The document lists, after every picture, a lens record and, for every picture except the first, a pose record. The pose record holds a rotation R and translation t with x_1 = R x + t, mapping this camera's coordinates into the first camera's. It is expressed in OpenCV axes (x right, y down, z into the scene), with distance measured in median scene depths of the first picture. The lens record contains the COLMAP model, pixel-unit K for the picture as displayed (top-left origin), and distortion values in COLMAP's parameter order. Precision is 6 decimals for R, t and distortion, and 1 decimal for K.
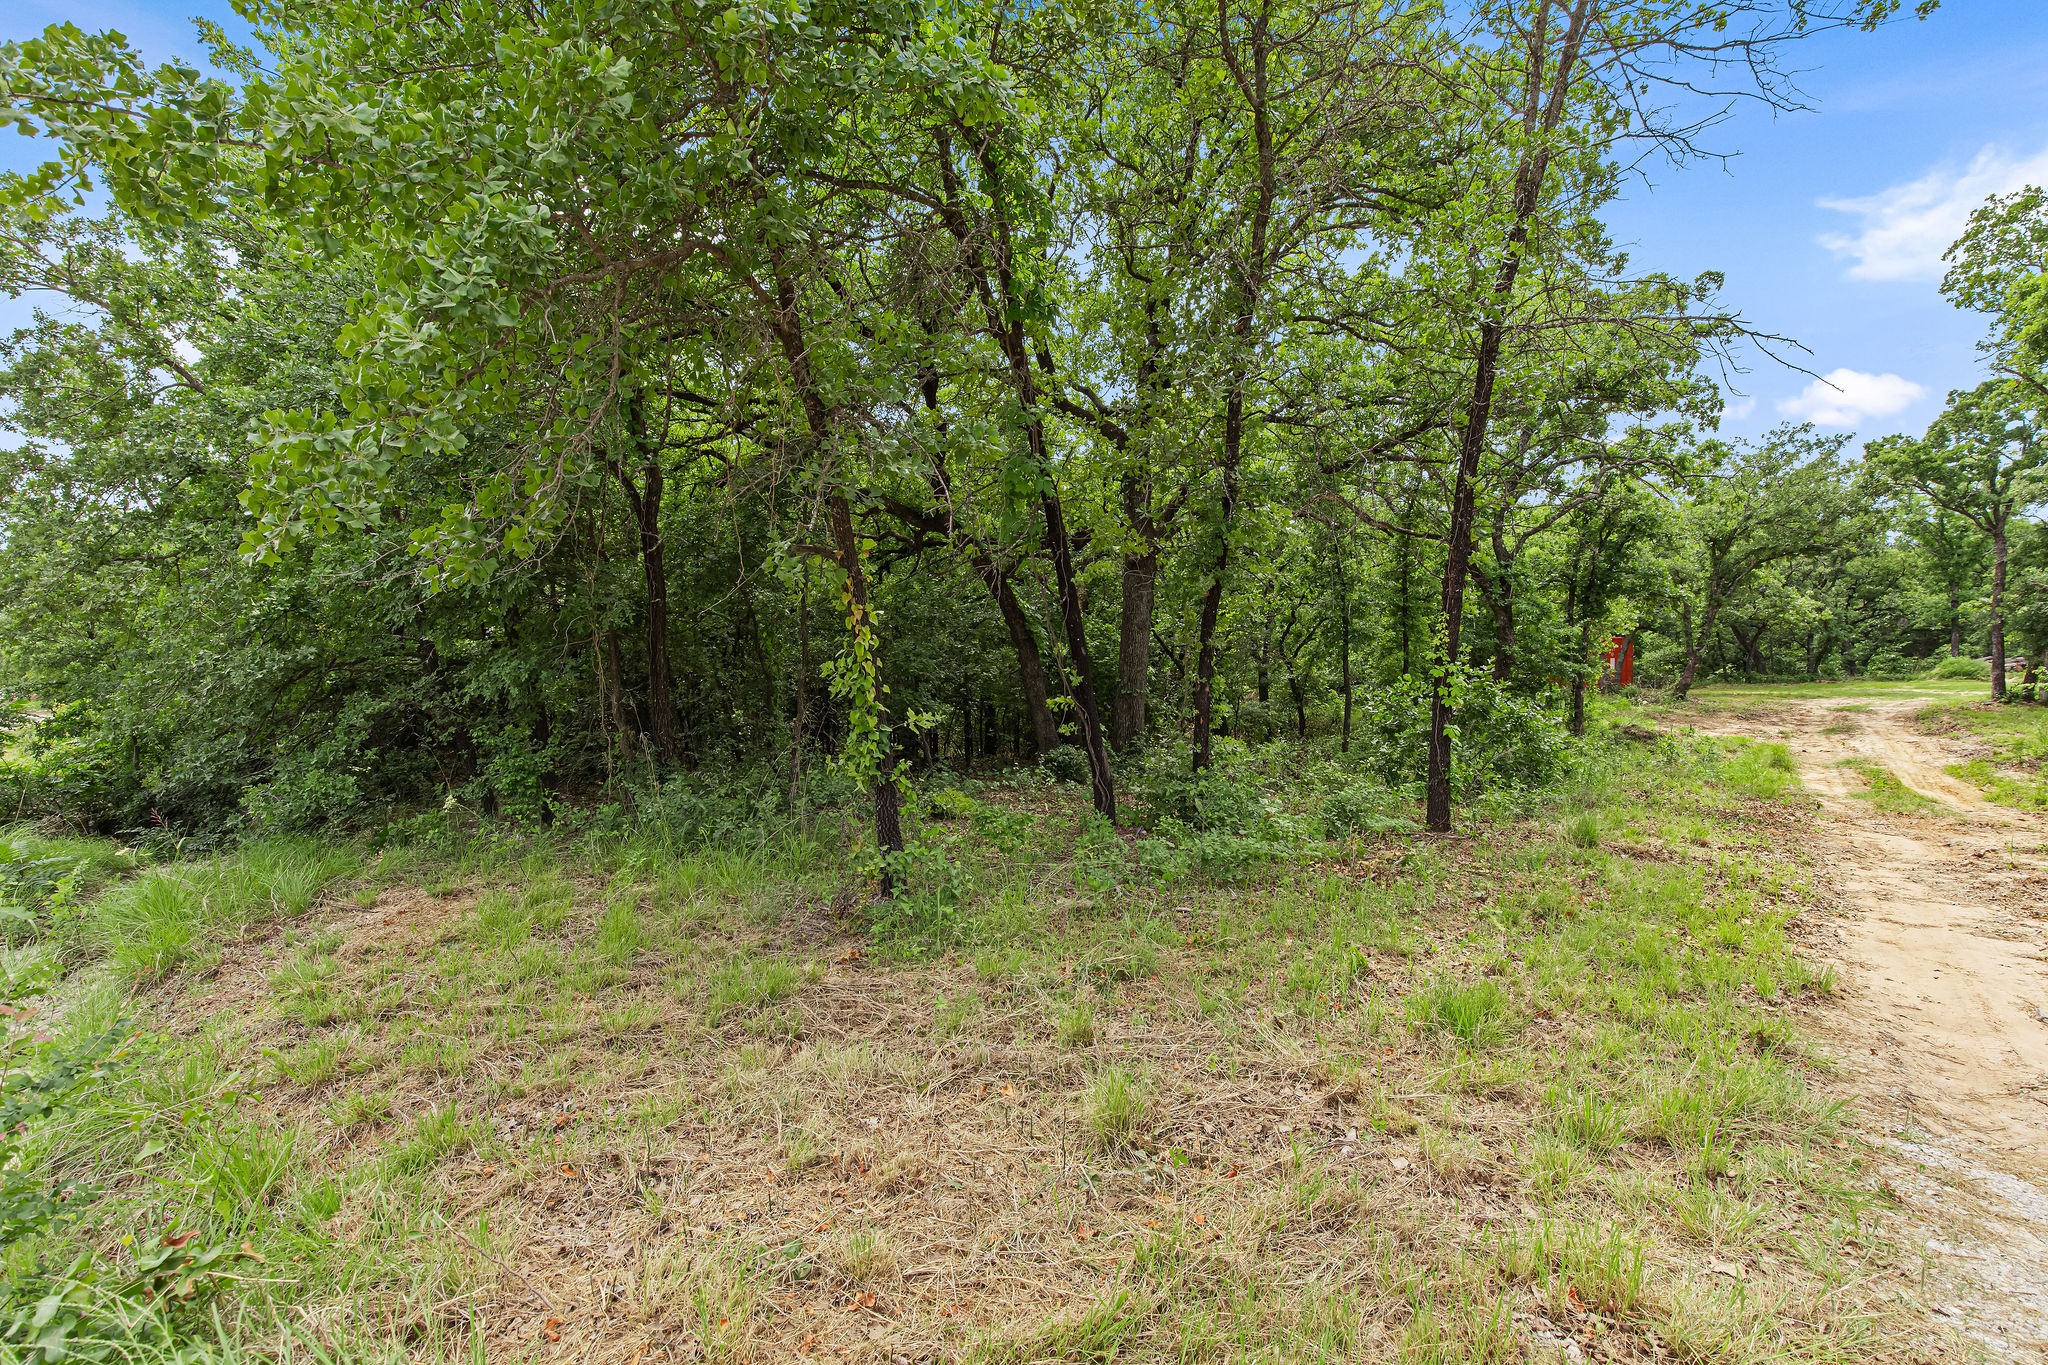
lens RADIAL K [[927.0, 0, 1029.4], [0, 927.0, 691.7], [0, 0, 1]] dist [0.006776, -0.000882]
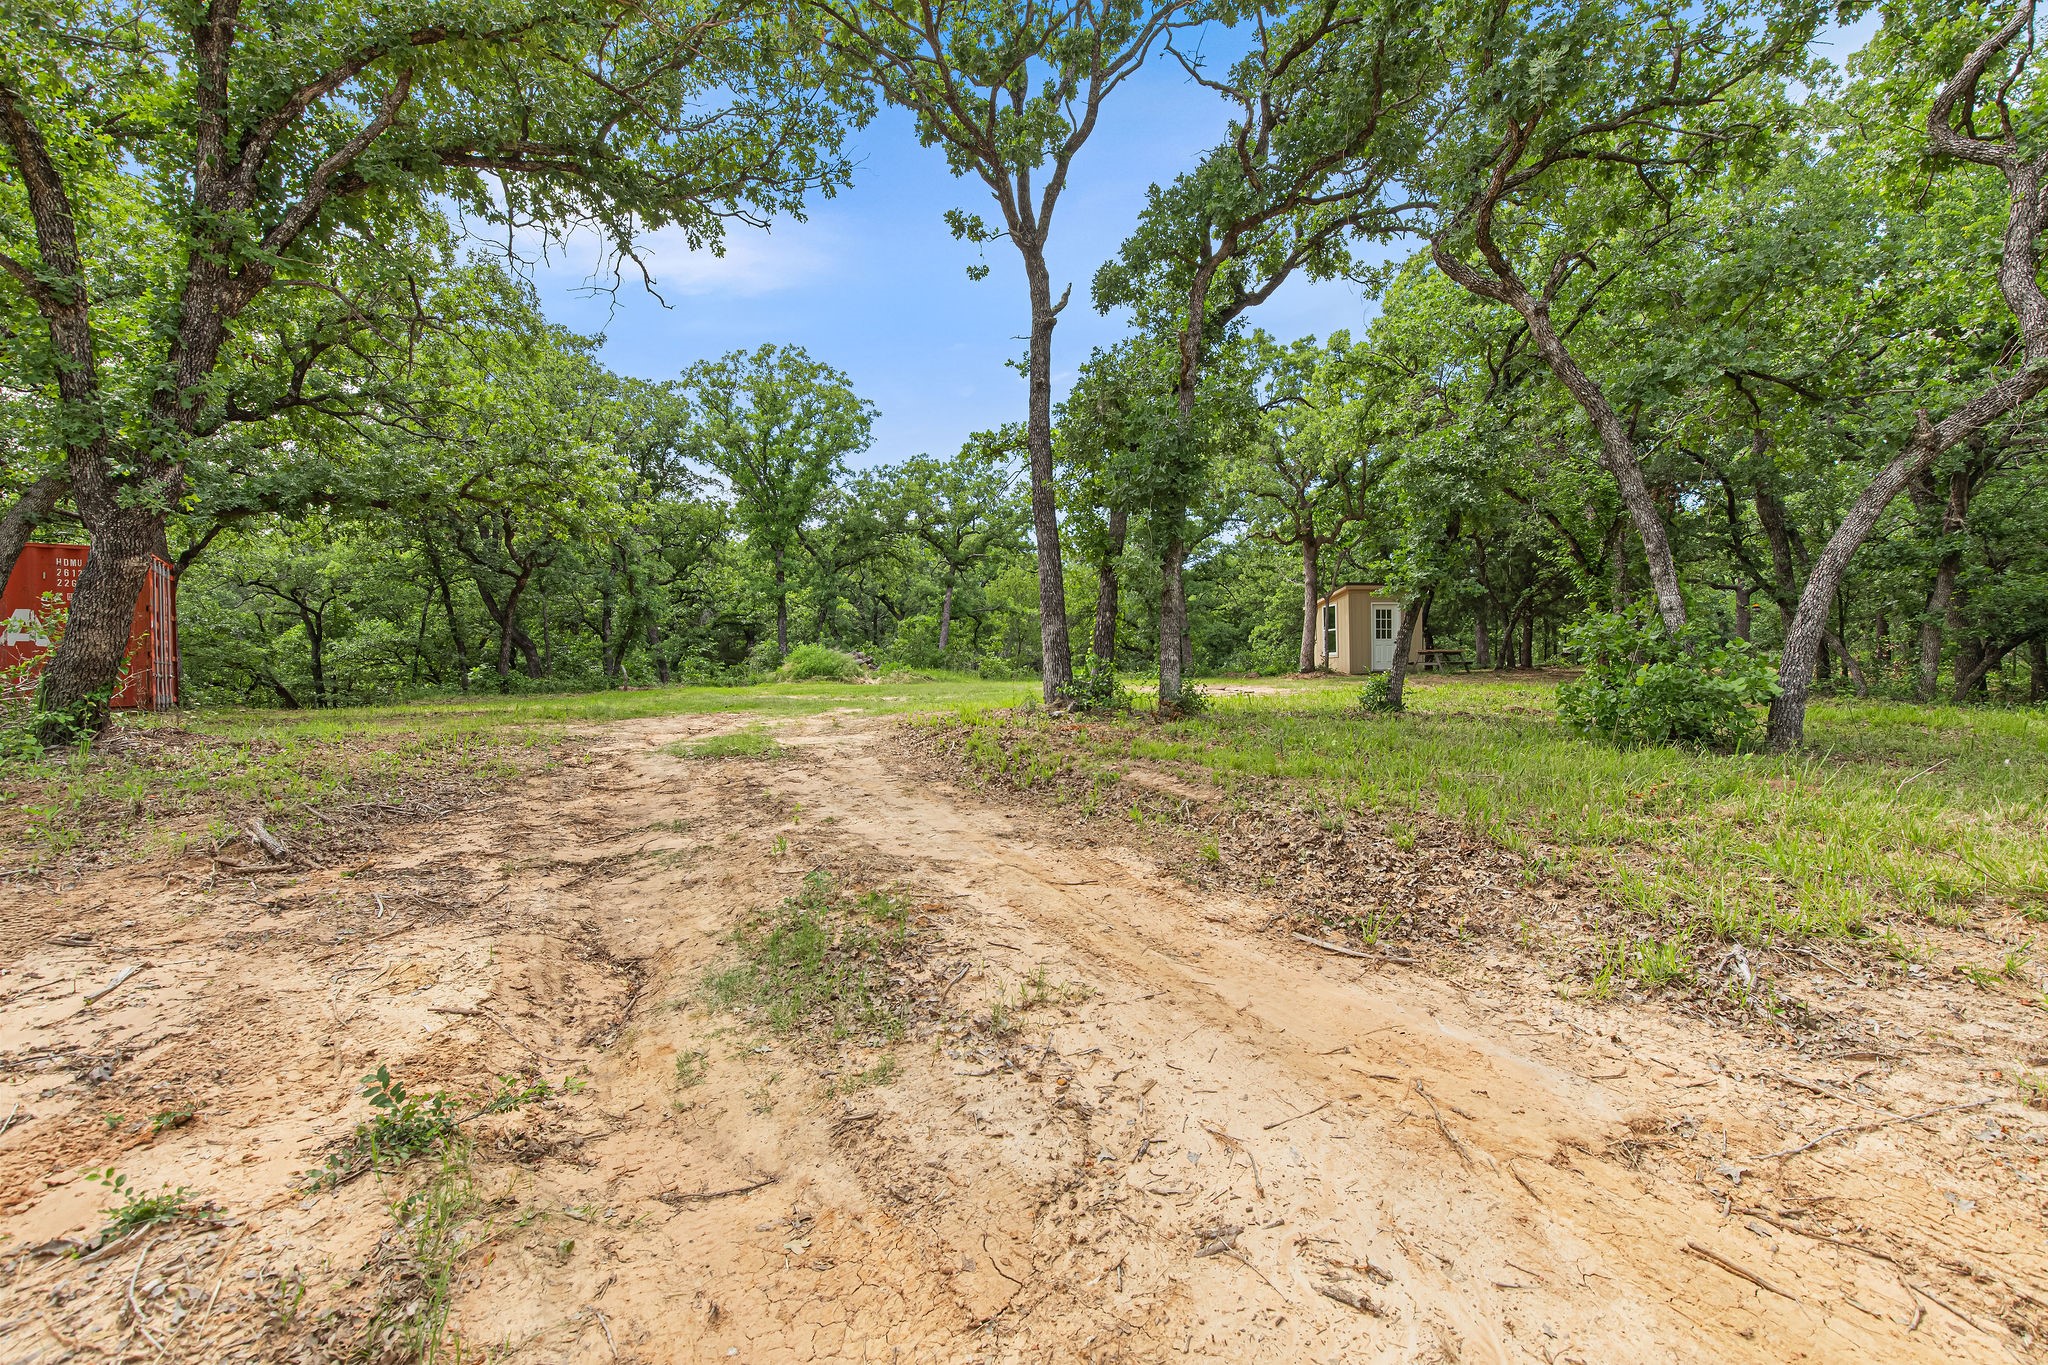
lens RADIAL K [[927.0, 0, 1029.4], [0, 927.0, 691.7], [0, 0, 1]] dist [0.006776, -0.000882]
pose [[0.426716, -0.001625, 0.904384, 0.713635], [0.030107, 0.999470, -0.012409, 0.007041], [-0.903885, 0.032524, 0.426538, 0.862110]]
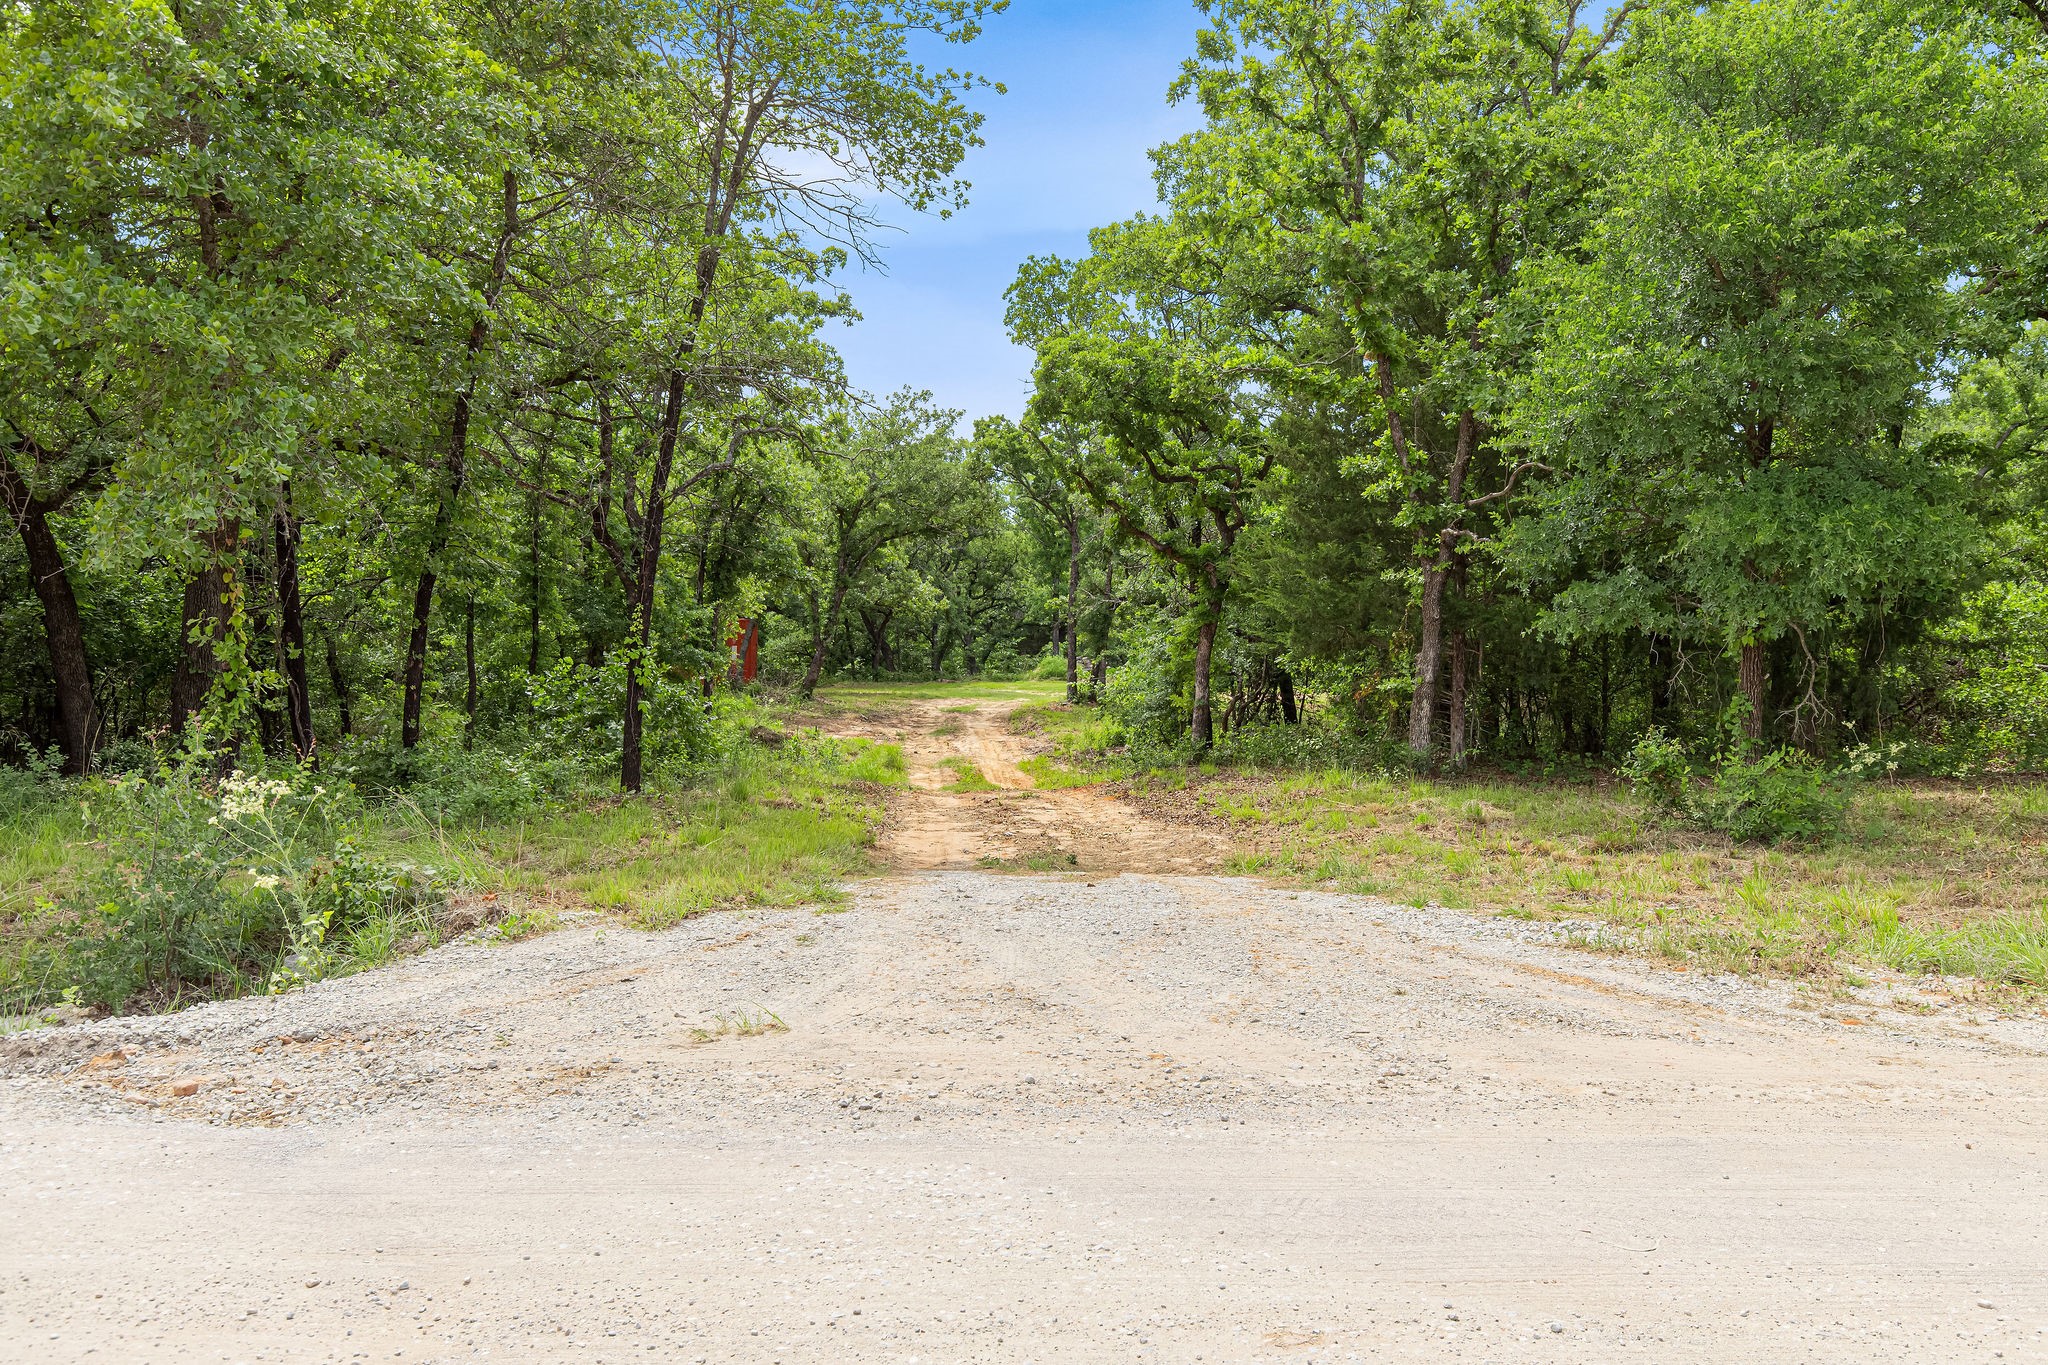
lens RADIAL K [[1613.1, 0, 1024.0], [0, 1613.1, 682.5], [0, 0, 1]] dist [0.051805, -0.000295]
pose [[0.735709, 0.014711, 0.677138, -0.146384], [-0.010684, 0.999892, -0.010114, 0.007396], [-0.677214, 0.000206, 0.735786, -0.210400]]
